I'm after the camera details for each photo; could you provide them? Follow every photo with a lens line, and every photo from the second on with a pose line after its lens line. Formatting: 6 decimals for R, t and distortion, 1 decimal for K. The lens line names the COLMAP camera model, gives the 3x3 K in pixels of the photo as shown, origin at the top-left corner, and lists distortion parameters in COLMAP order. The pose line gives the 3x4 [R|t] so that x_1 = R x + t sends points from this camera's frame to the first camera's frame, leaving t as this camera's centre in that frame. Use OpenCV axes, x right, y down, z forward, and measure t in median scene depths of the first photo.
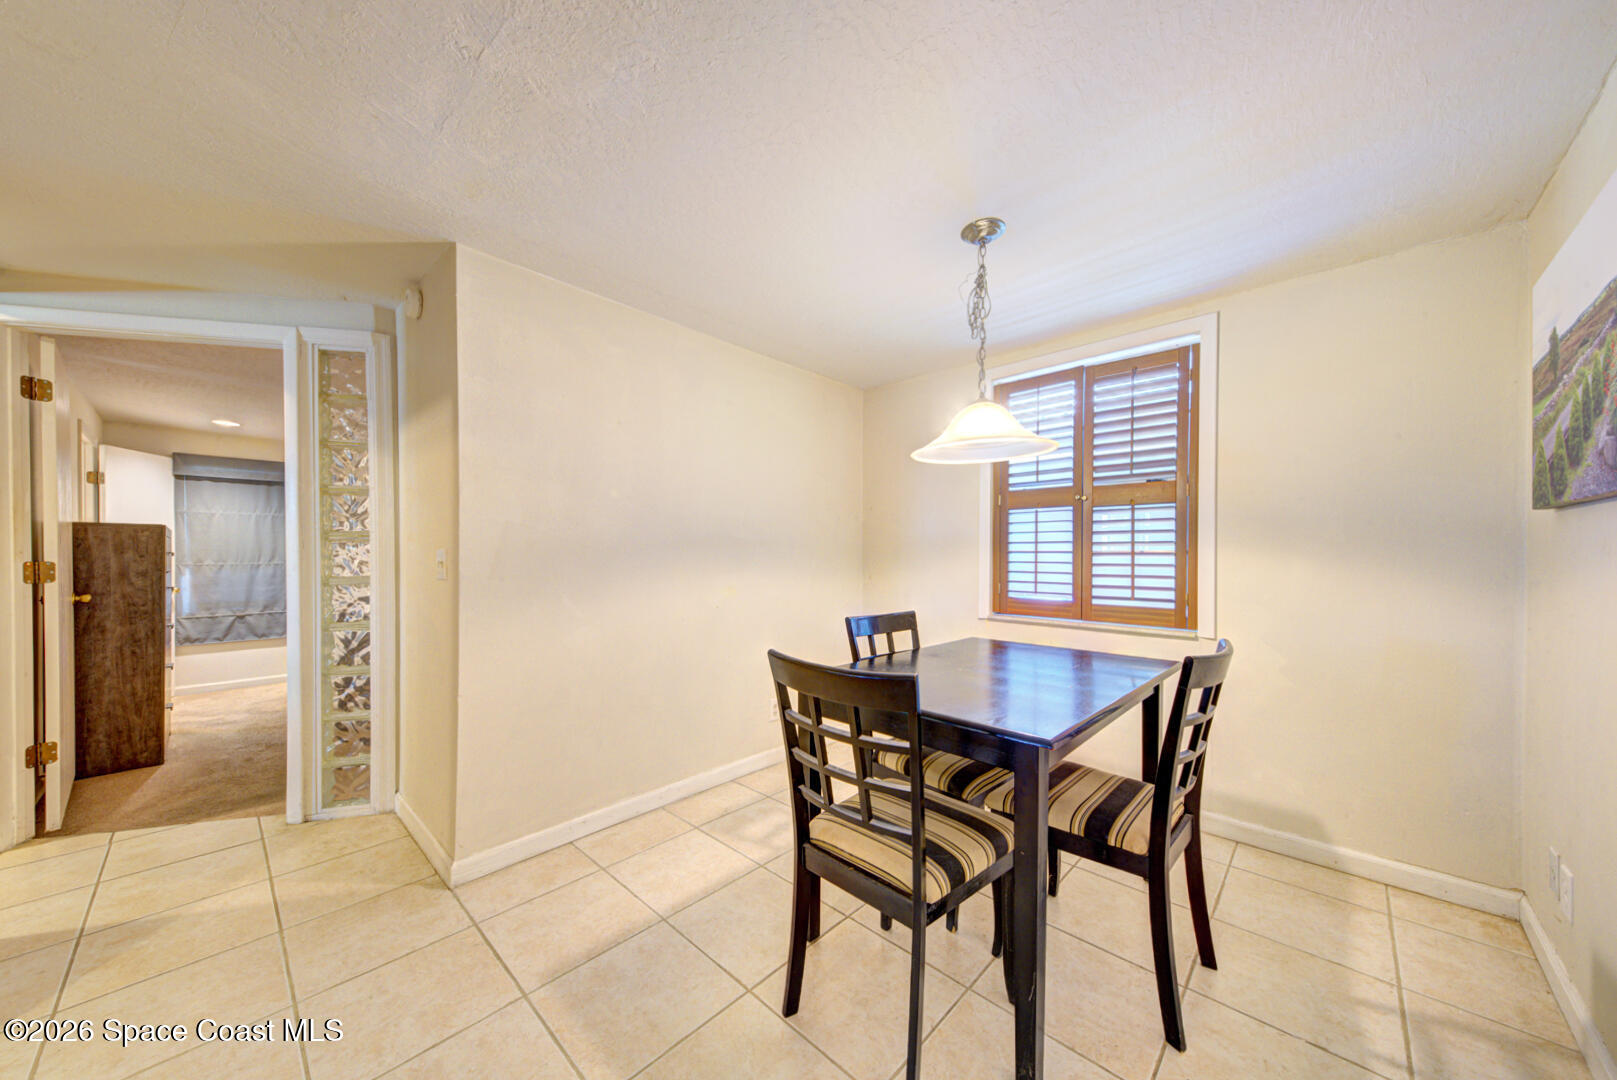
lens RADIAL K [[554.7, 0, 814.1], [0, 554.7, 555.5], [0, 0, 1]] dist [0.023677, -0.004499]
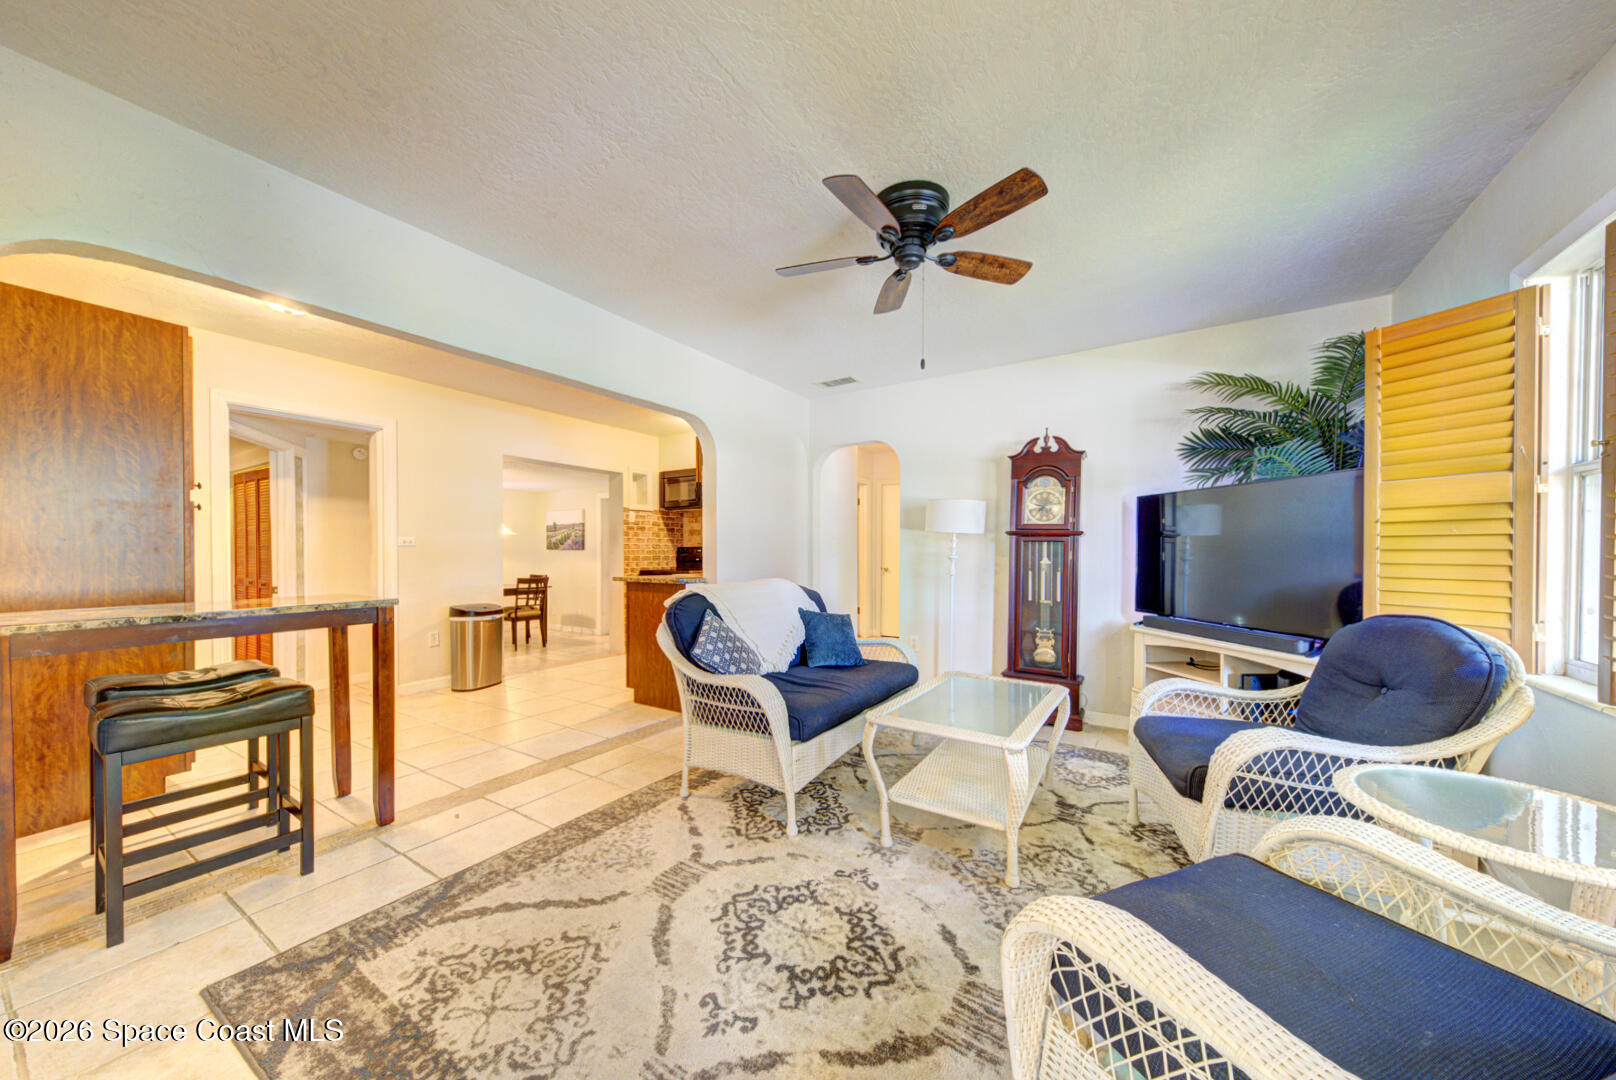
lens RADIAL K [[554.4, 0, 807.6], [0, 554.4, 555.6], [0, 0, 1]] dist [0.023677, -0.004499]
pose [[-0.183376, -0.002554, 0.983039, -2.417084], [0.003976, 0.999987, 0.003340, -0.015289], [-0.983035, 0.004521, -0.183364, -0.287883]]
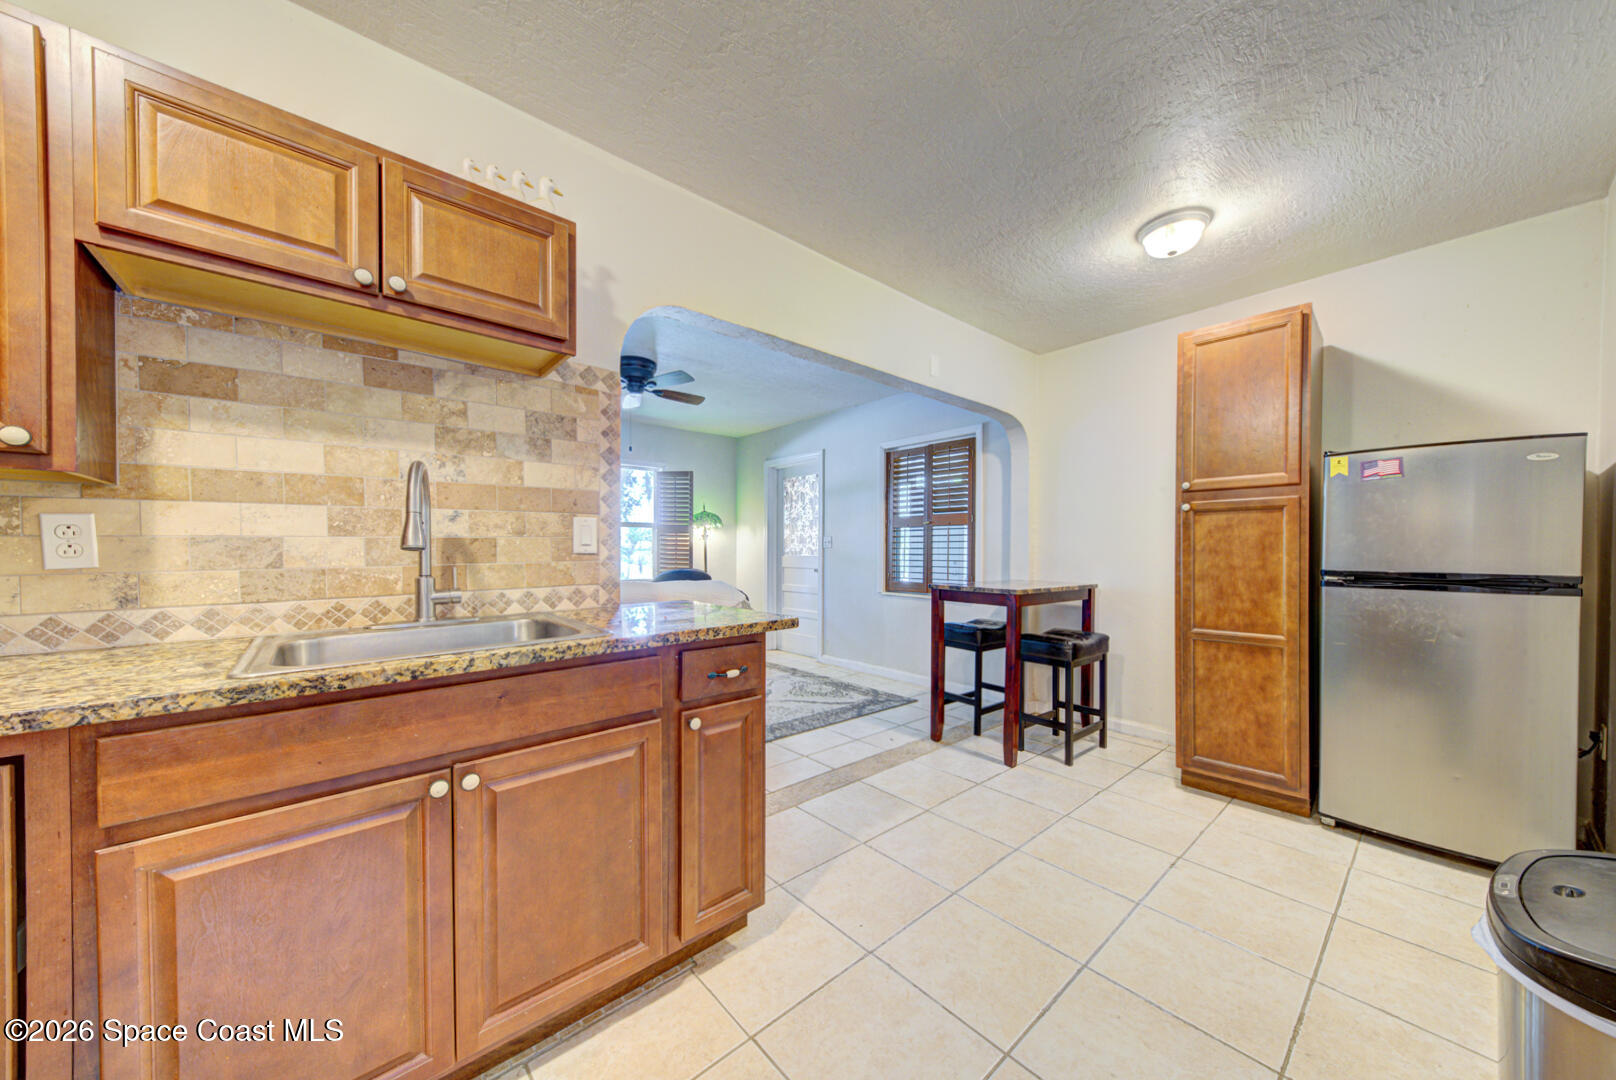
lens RADIAL K [[554.4, 0, 805.8], [0, 554.4, 556.5], [0, 0, 1]] dist [0.023677, -0.004499]
pose [[-0.104539, 0.020380, -0.994312, -0.518927], [-0.006765, 0.999752, 0.021203, -0.030034], [0.994498, 0.008943, -0.104375, -0.013423]]
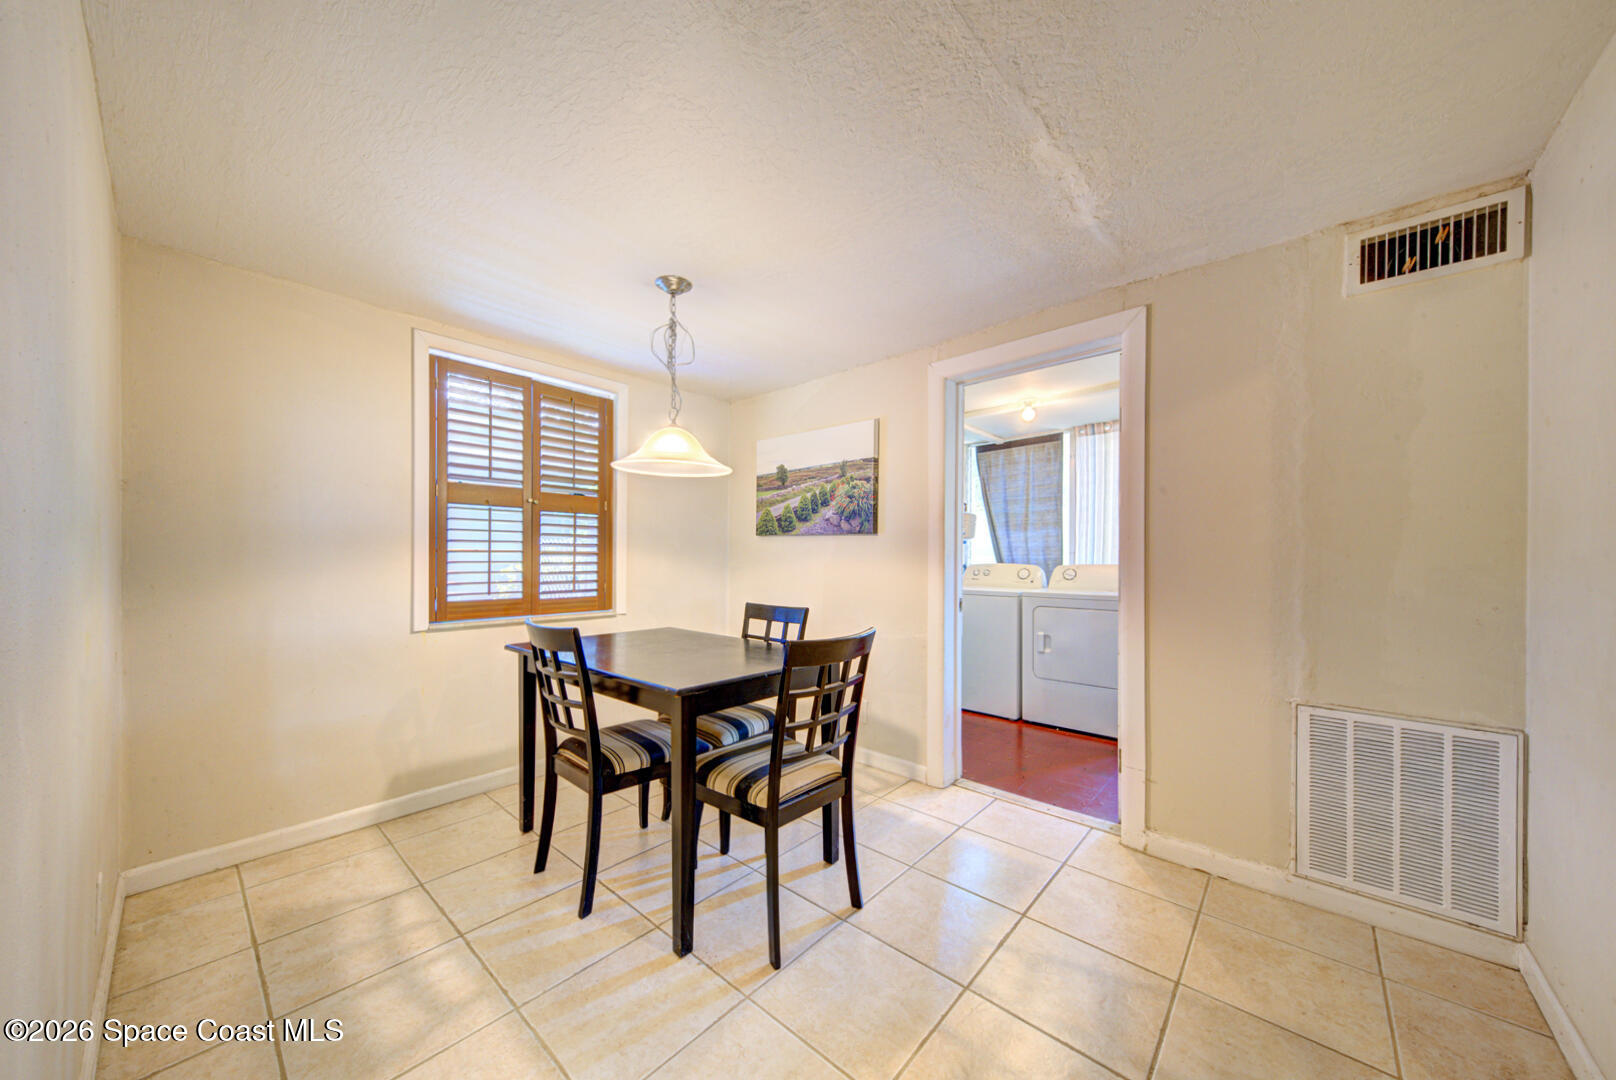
lens RADIAL K [[554.4, 0, 802.8], [0, 554.4, 555.4], [0, 0, 1]] dist [0.023677, -0.004499]
pose [[-0.027024, 0.002937, 0.999630, -0.521857], [0.000288, 0.999996, -0.002931, 0.003539], [-0.999635, 0.000209, -0.027025, 0.439566]]
